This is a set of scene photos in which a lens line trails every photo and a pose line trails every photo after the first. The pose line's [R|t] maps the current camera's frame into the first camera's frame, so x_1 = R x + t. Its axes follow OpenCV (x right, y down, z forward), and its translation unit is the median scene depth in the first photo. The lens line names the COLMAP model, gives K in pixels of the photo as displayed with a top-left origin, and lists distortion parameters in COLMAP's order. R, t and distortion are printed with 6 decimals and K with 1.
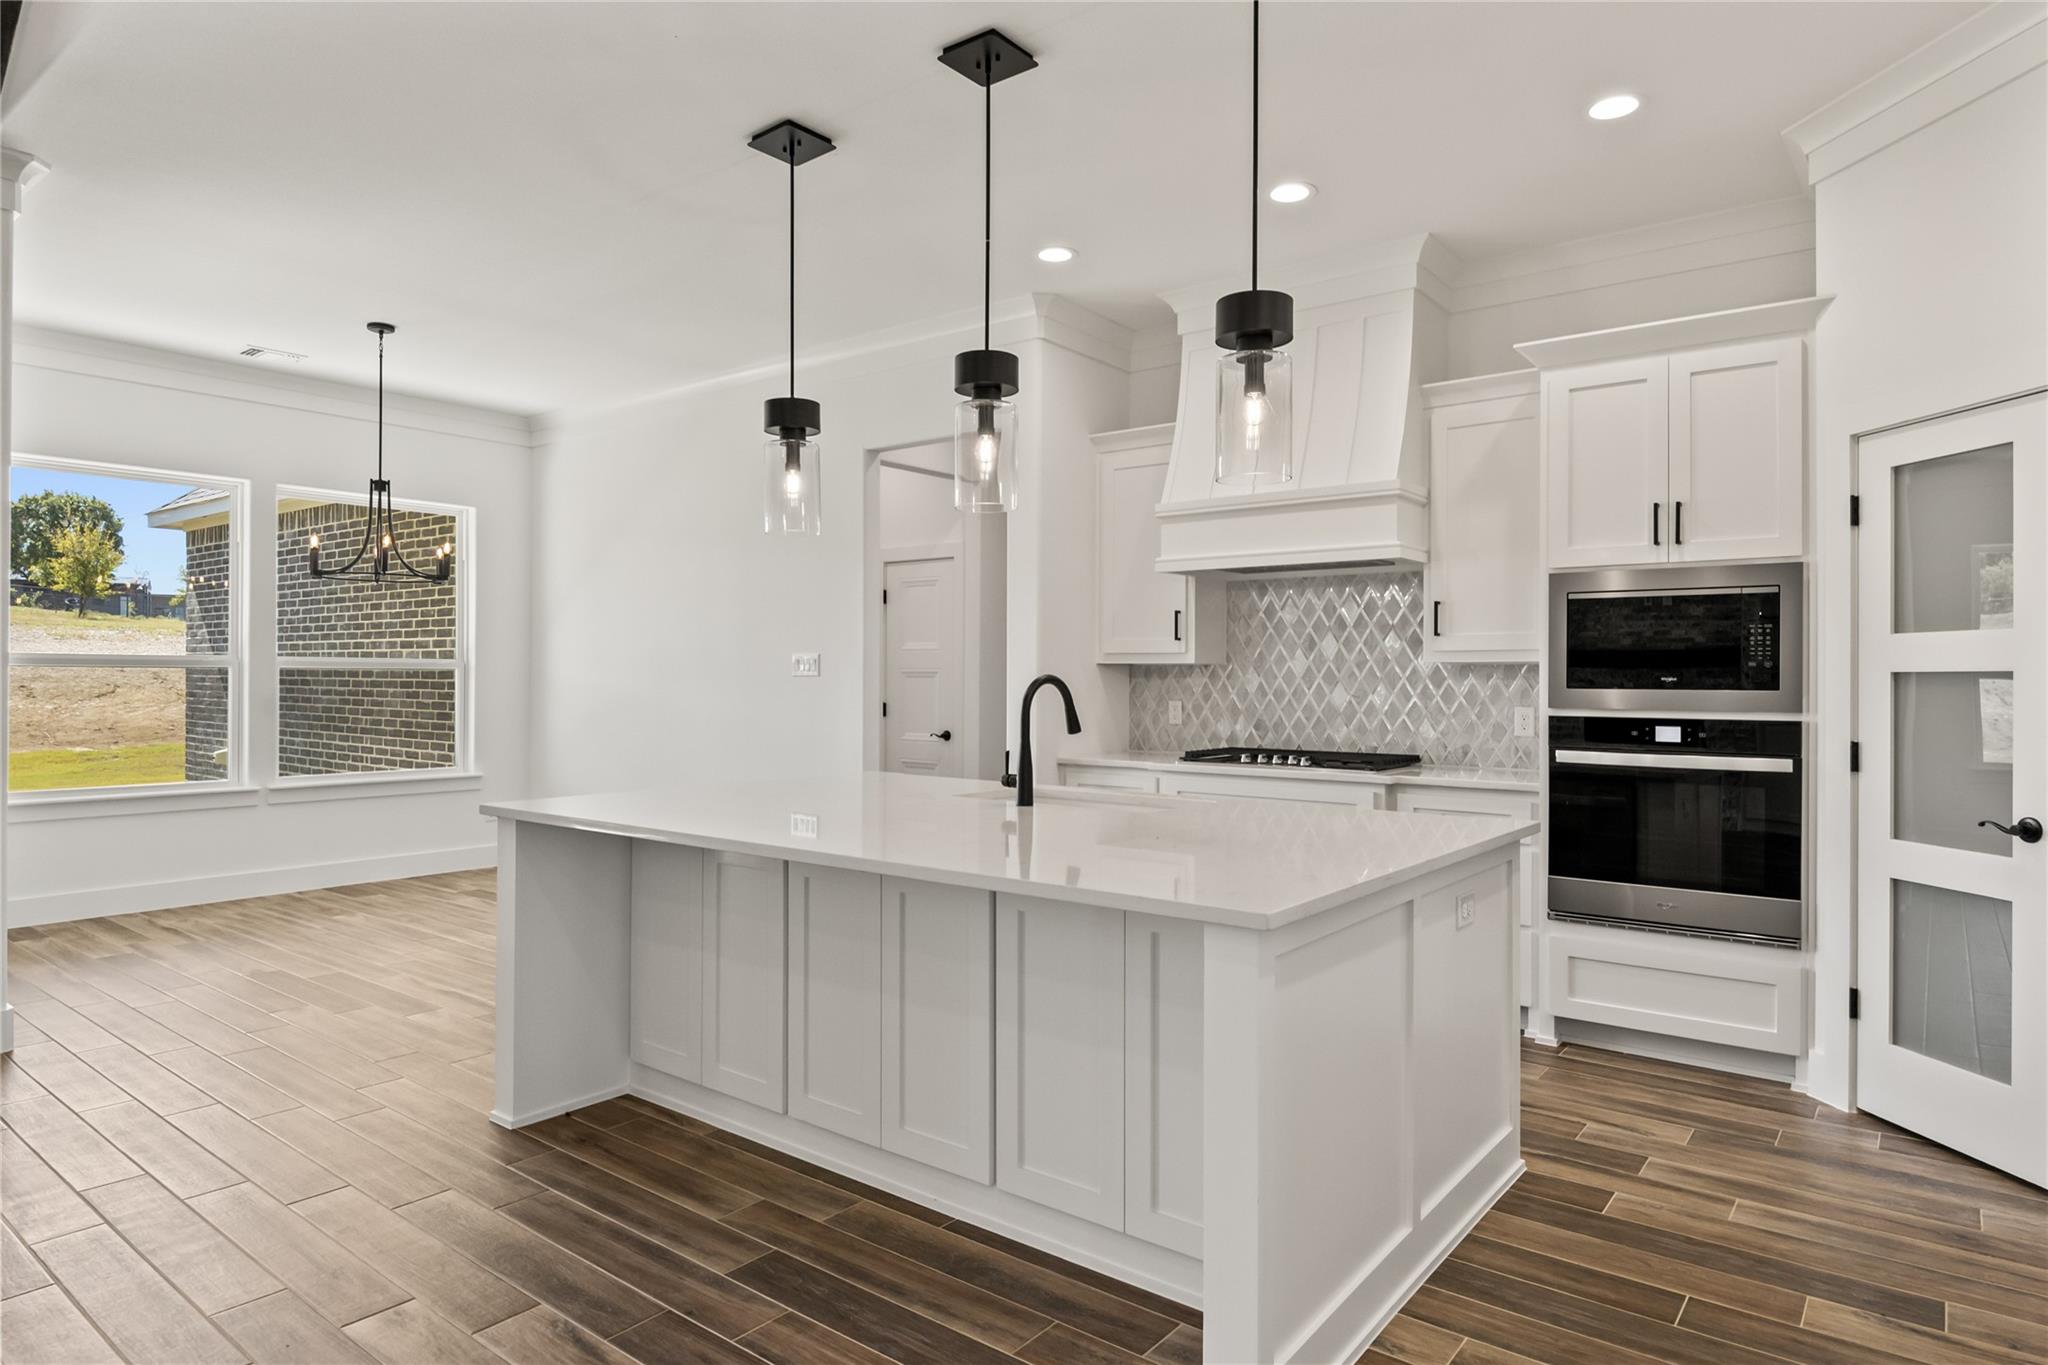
lens RADIAL K [[1172.4, 0, 1024.0], [0, 1172.4, 682.5], [0, 0, 1]] dist [0.028457, -0.034597]
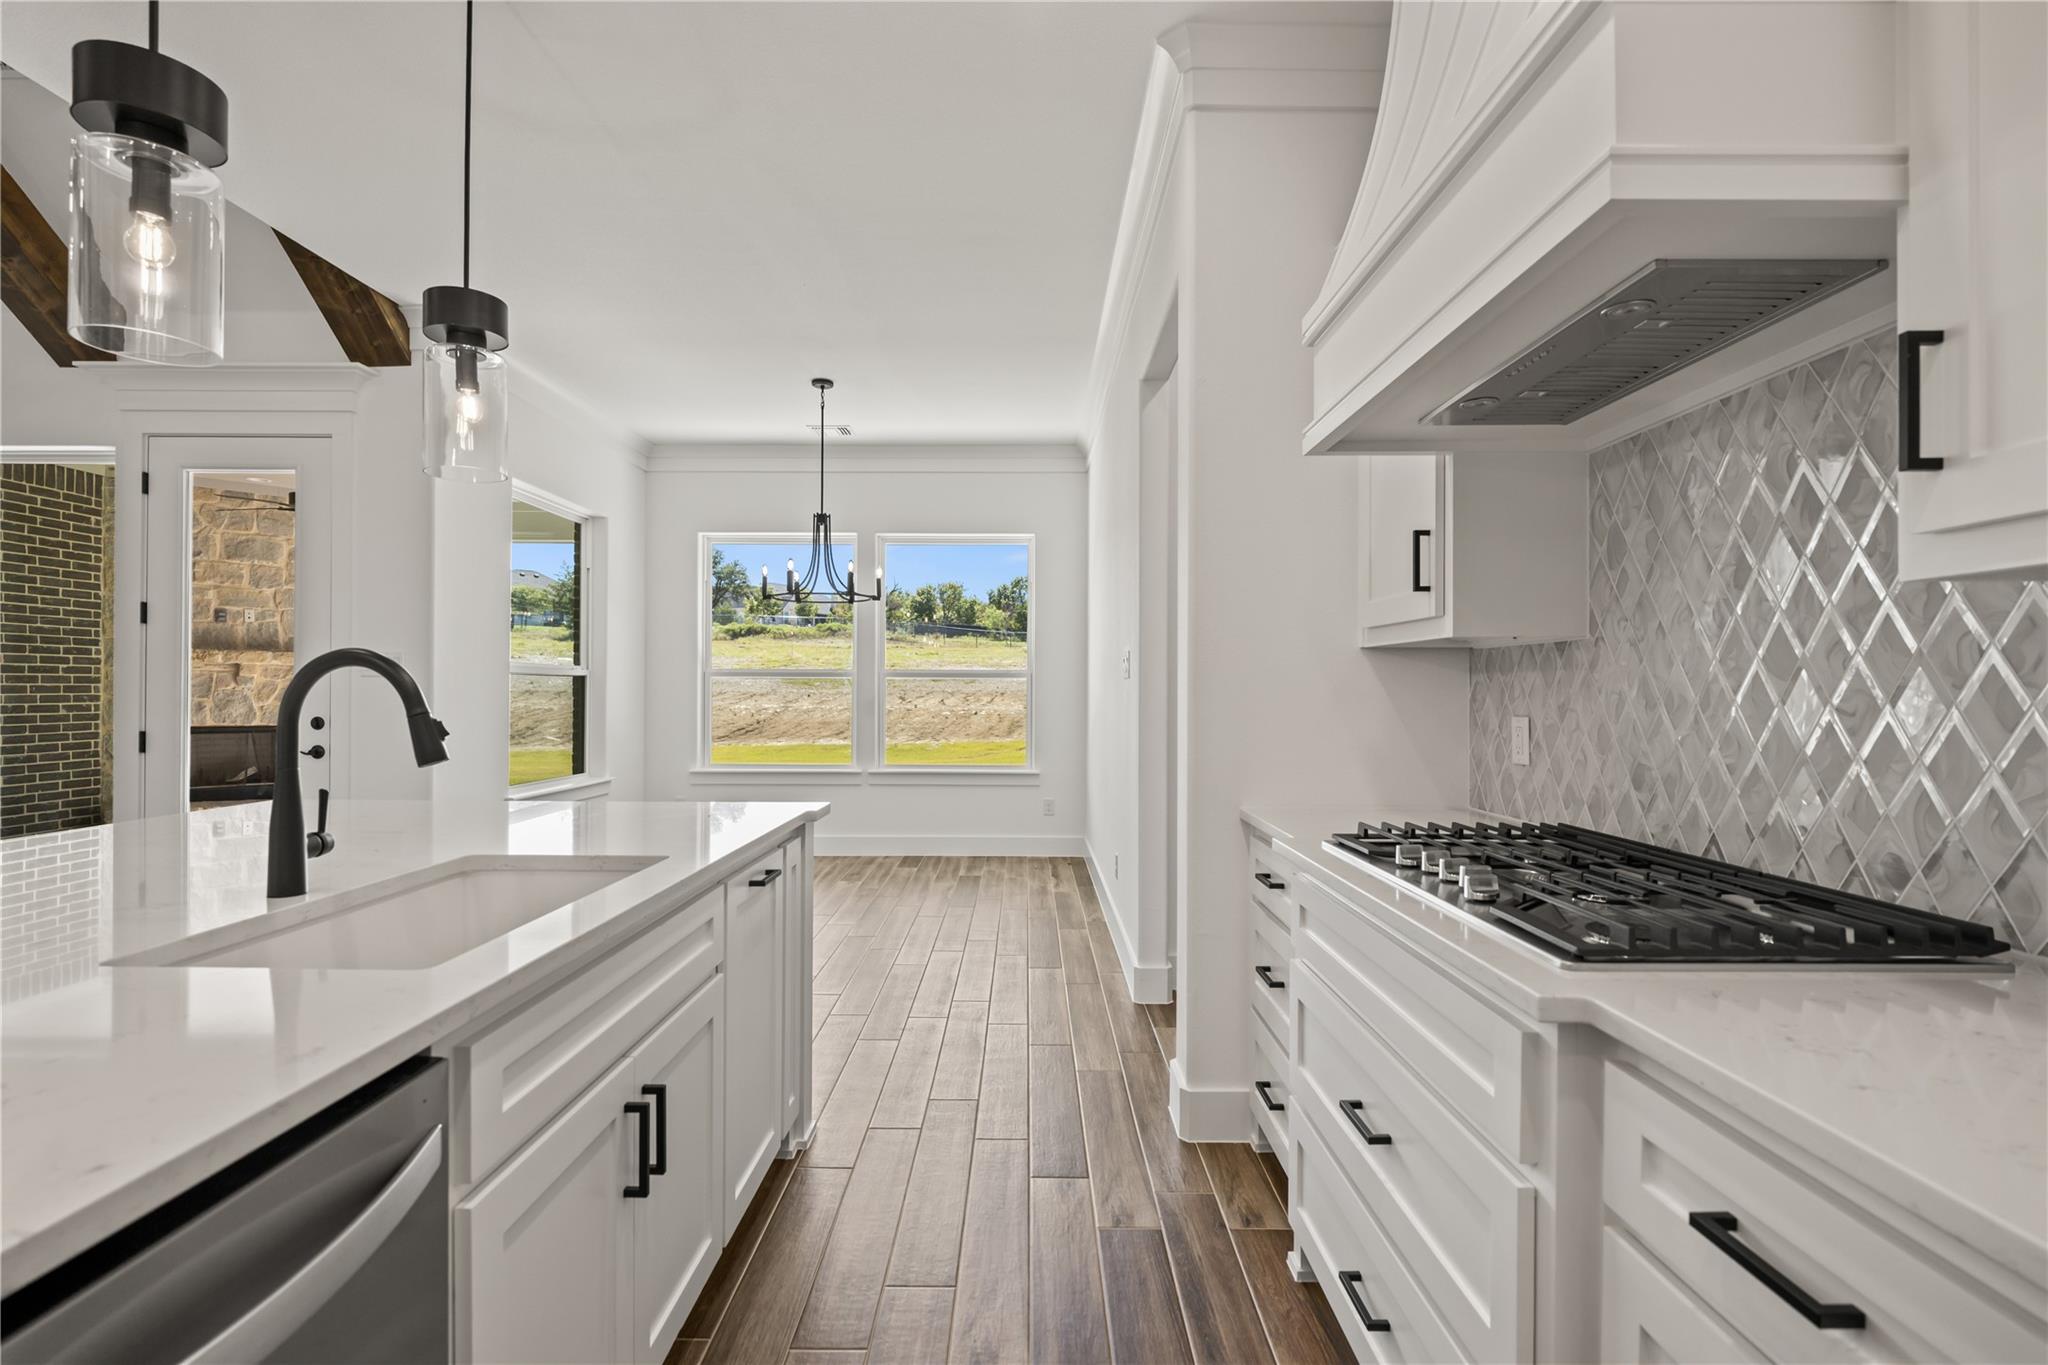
lens RADIAL K [[951.3, 0, 1024.6], [0, 951.3, 688.5], [0, 0, 1]] dist [-0.019849, 0.000125]
pose [[0.614608, -0.002613, -0.788828, 0.472413], [-0.005883, 0.999952, -0.007896, 0.011475], [0.788811, 0.009493, 0.614563, 0.882389]]
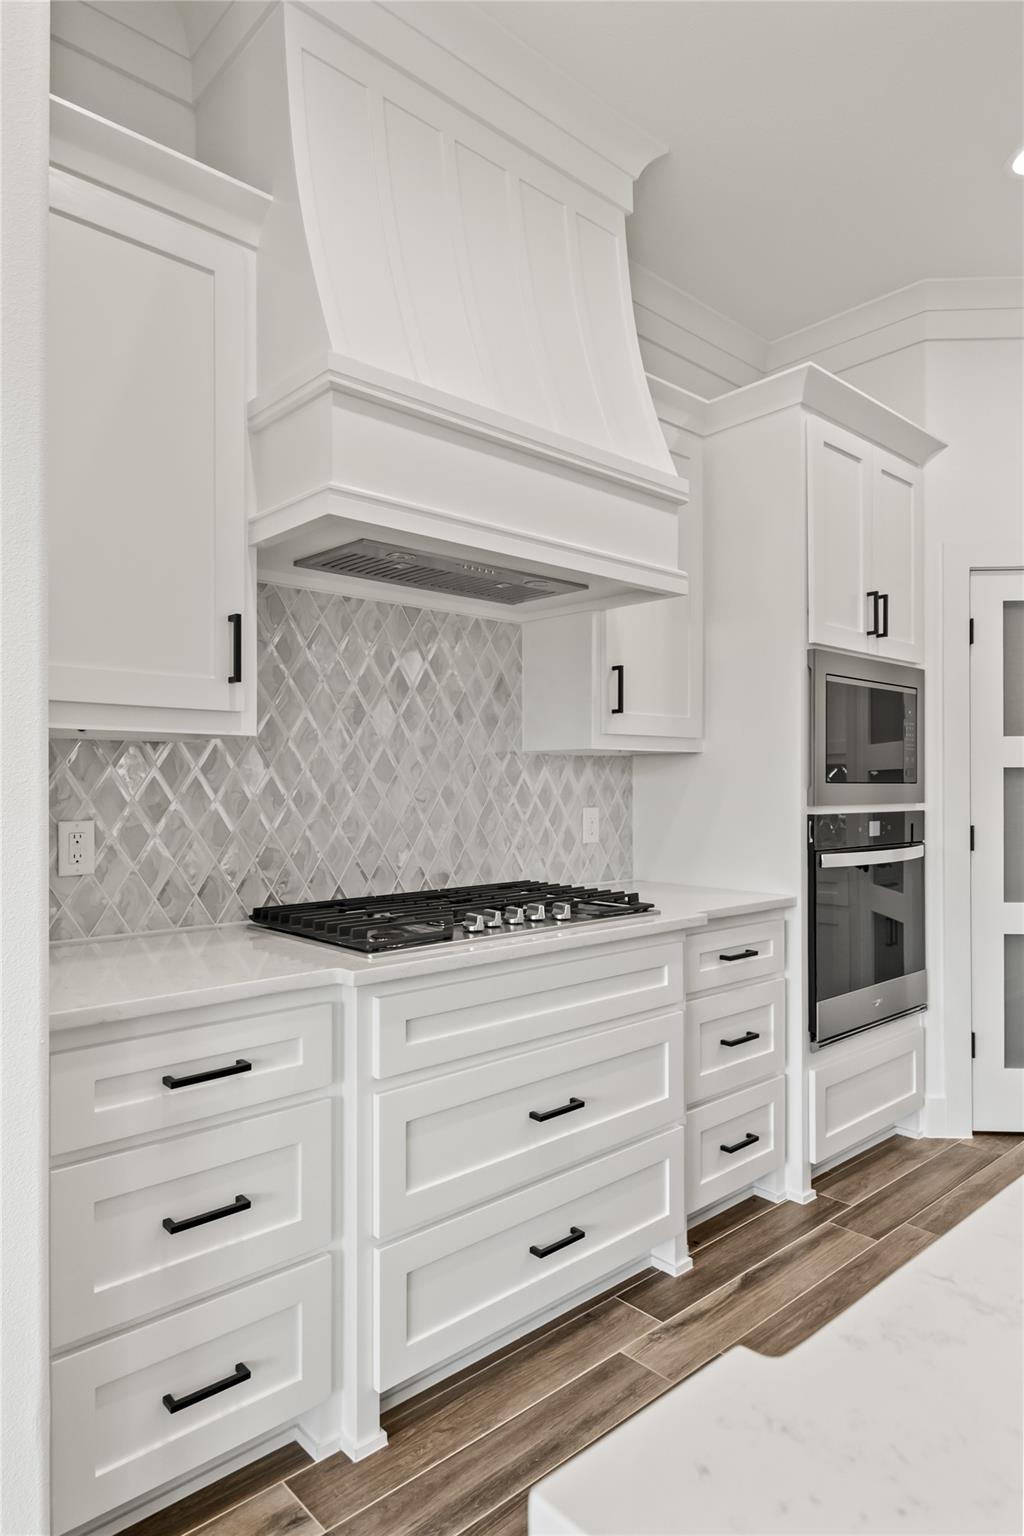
lens RADIAL K [[913.9, 0, 509.4], [0, 913.9, 776.9], [0, 0, 1]] dist [0.028906, -0.039364]
pose [[0.175638, 0.004534, 0.984444, -0.265457], [0.006263, 0.999964, -0.005723, 0.003125], [-0.984435, 0.007171, 0.175603, 1.171377]]
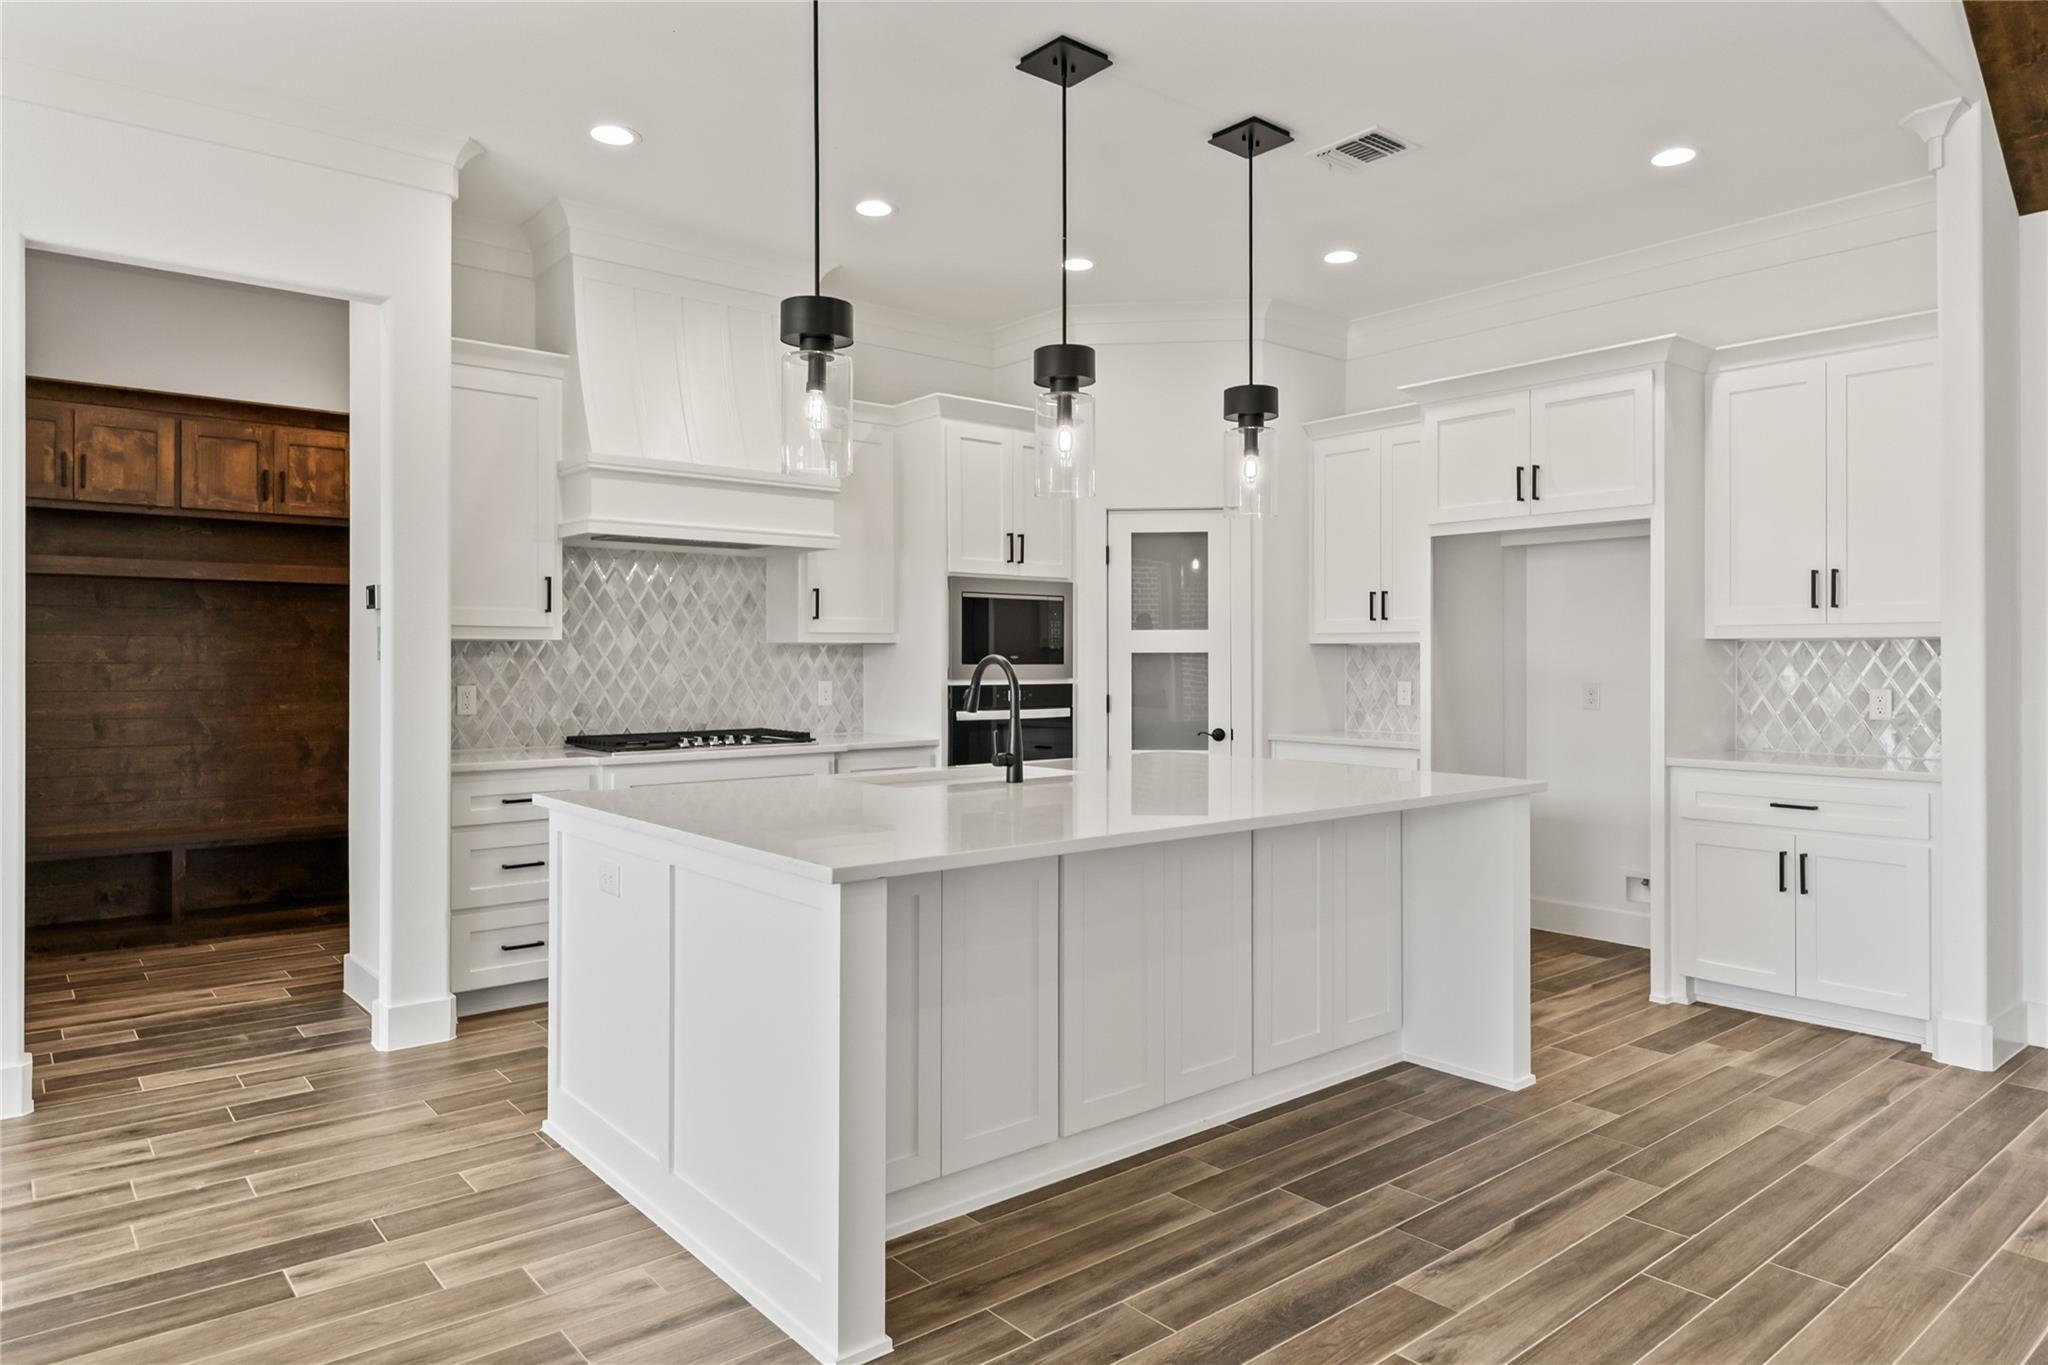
lens RADIAL K [[1253.6, 0, 1025.8], [0, 1253.6, 650.3], [0, 0, 1]] dist [0.043280, -0.044615]
pose [[0.211588, 0.005270, 0.977345, -0.943715], [0.005625, 0.999962, -0.006610, -0.000893], [-0.977343, 0.006896, 0.211551, 0.667498]]
